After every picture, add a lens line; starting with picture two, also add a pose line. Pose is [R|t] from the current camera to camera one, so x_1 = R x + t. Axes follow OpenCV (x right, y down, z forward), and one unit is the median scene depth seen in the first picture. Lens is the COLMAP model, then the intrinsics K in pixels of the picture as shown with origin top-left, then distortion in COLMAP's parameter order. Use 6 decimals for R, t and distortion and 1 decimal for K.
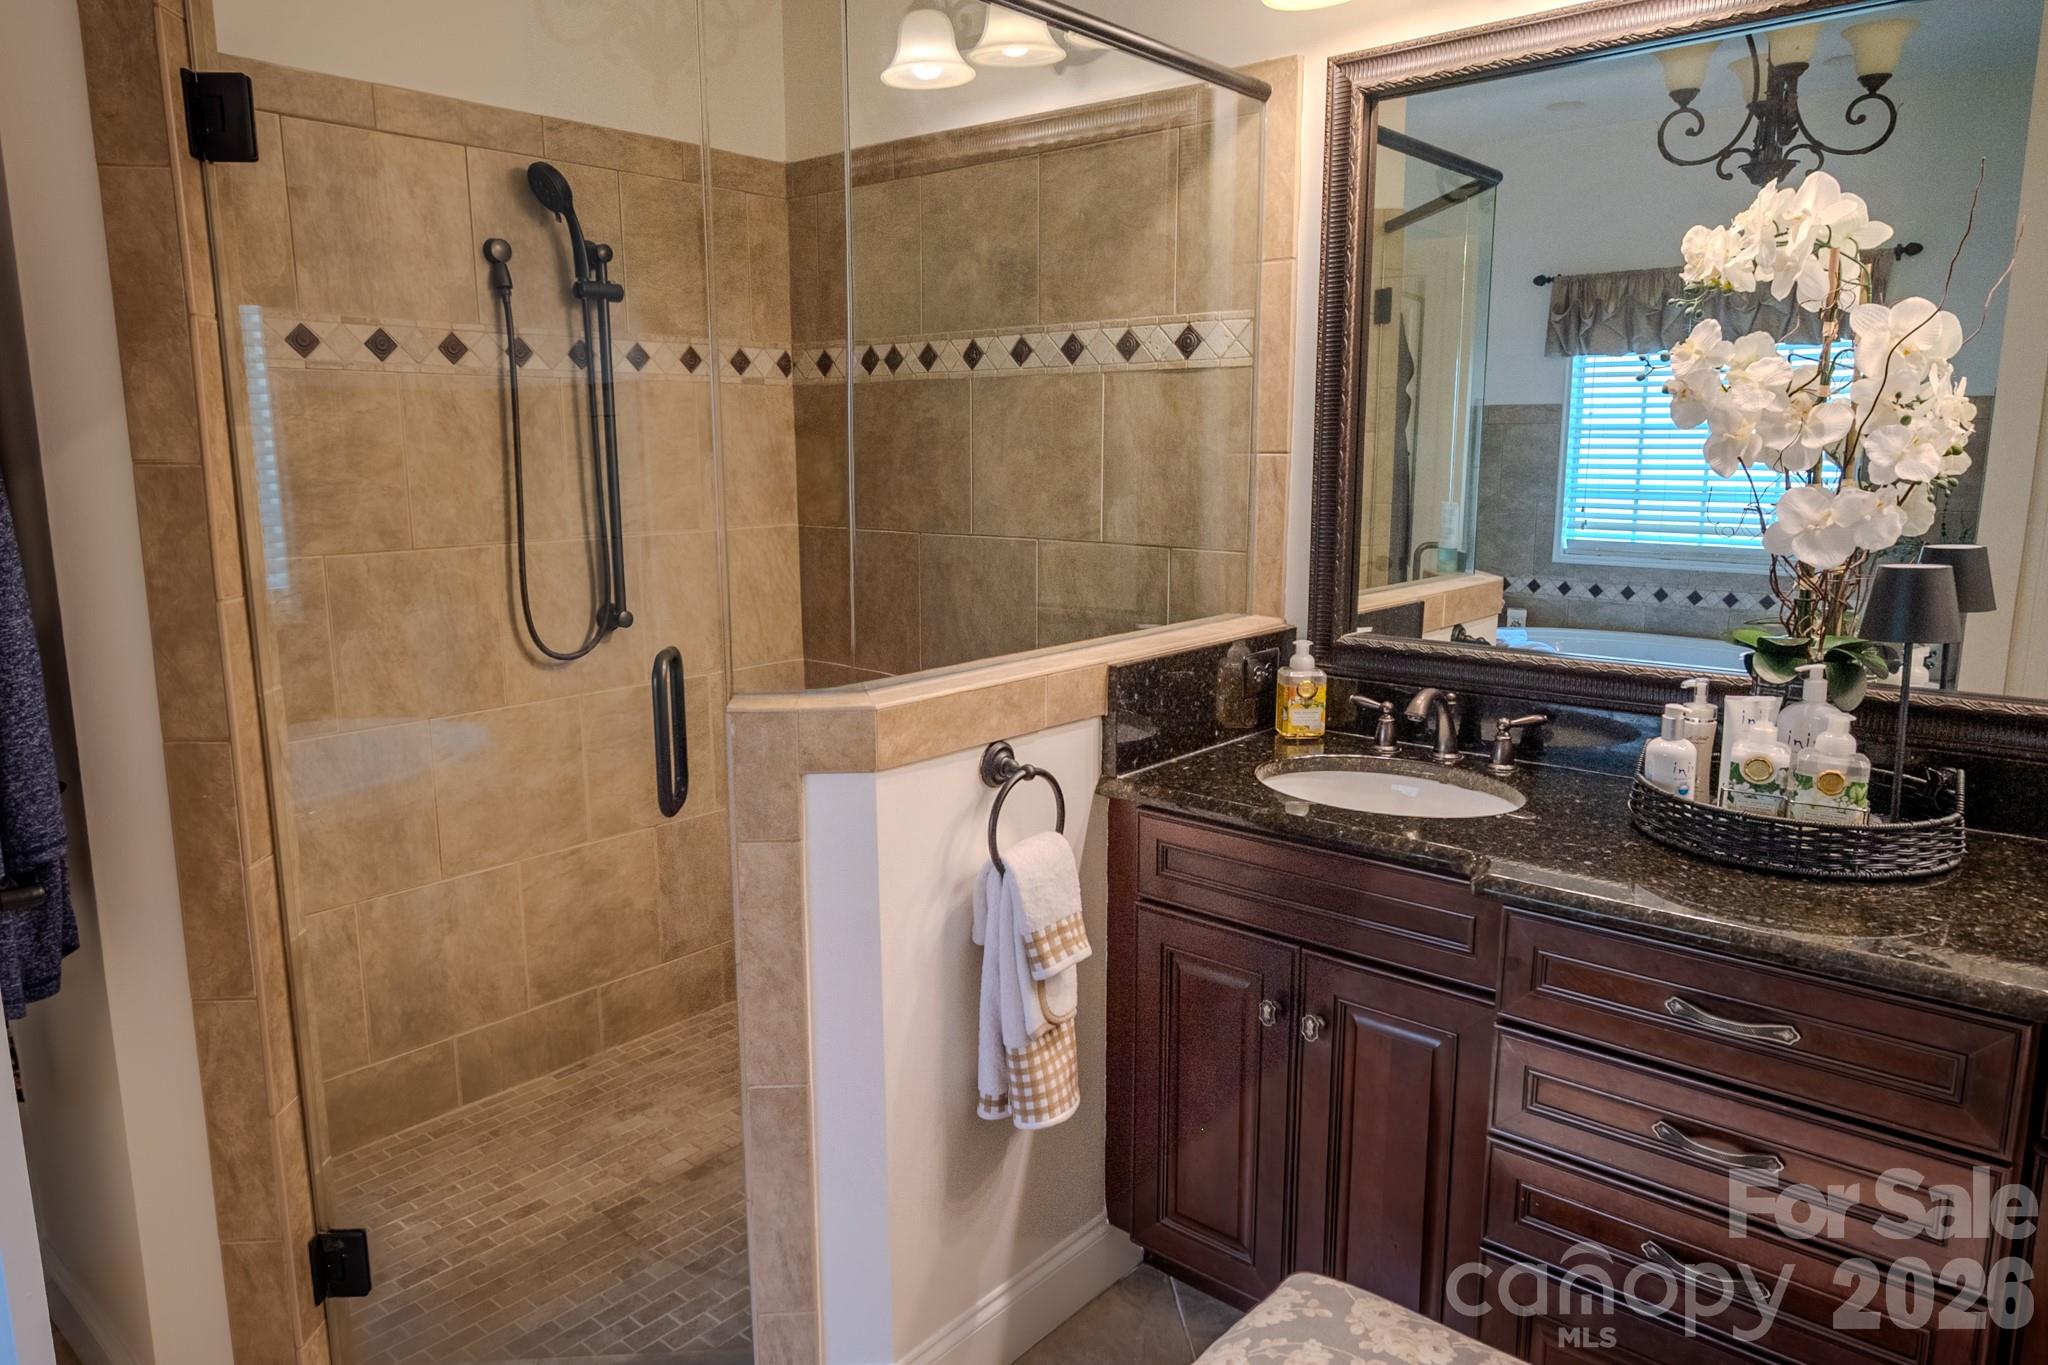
lens RADIAL K [[1323.7, 0, 1022.9], [0, 1323.7, 681.2], [0, 0, 1]] dist [0.007050, 0.006097]
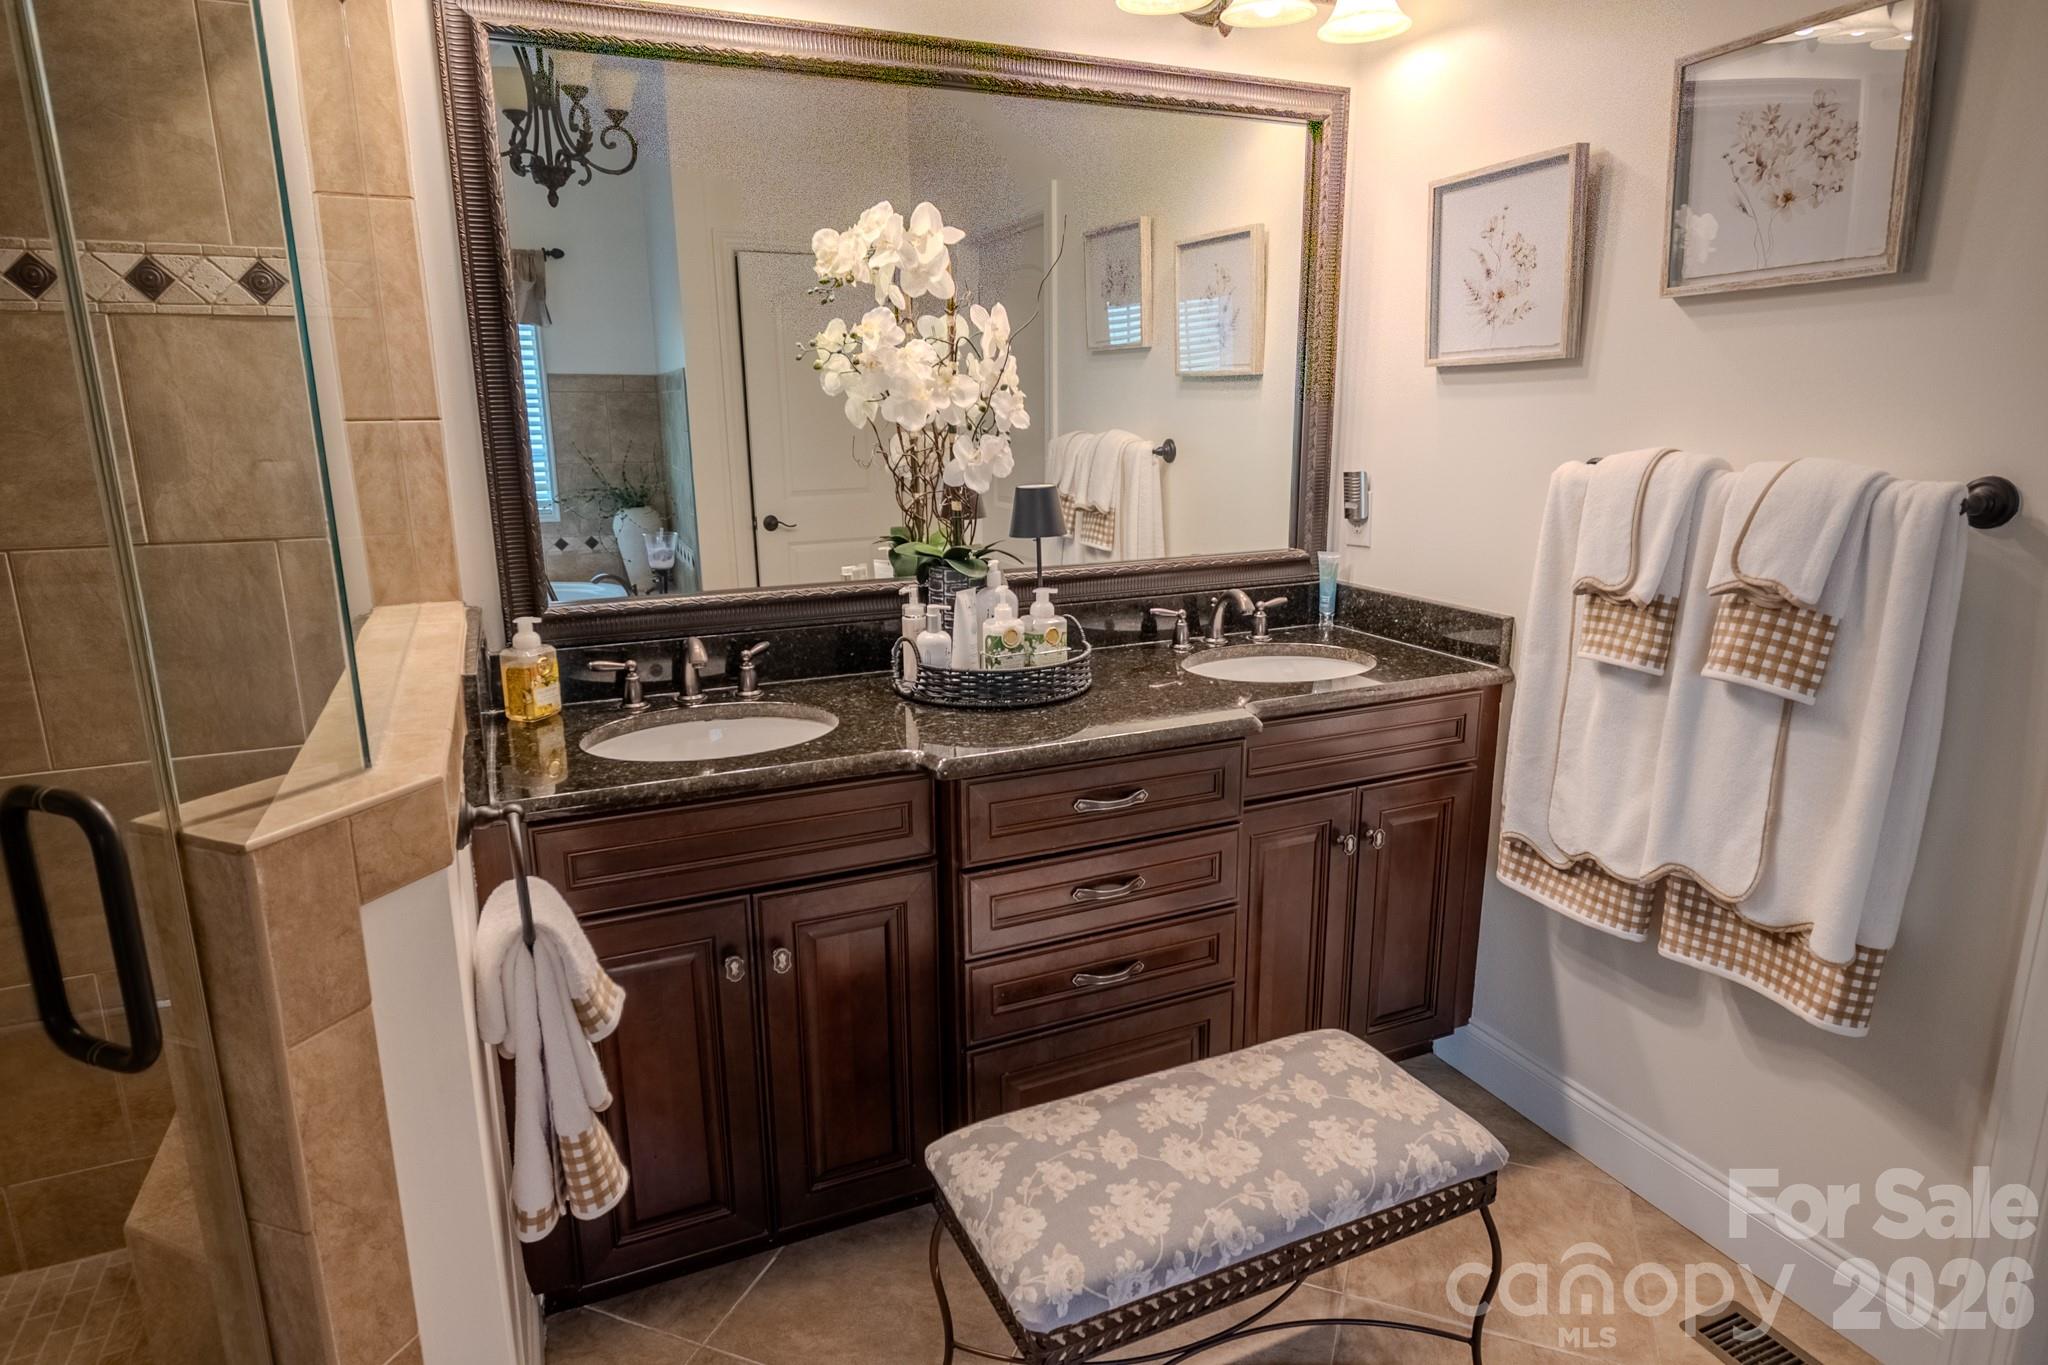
lens RADIAL K [[1155.8, 0, 1016.3], [0, 1155.8, 681.6], [0, 0, 1]] dist [0.005210, -0.003012]
pose [[0.422860, -0.213467, 0.880694, -0.379746], [0.170164, 0.973276, 0.154204, -0.054257], [-0.890075, 0.084655, 0.447884, 0.319842]]
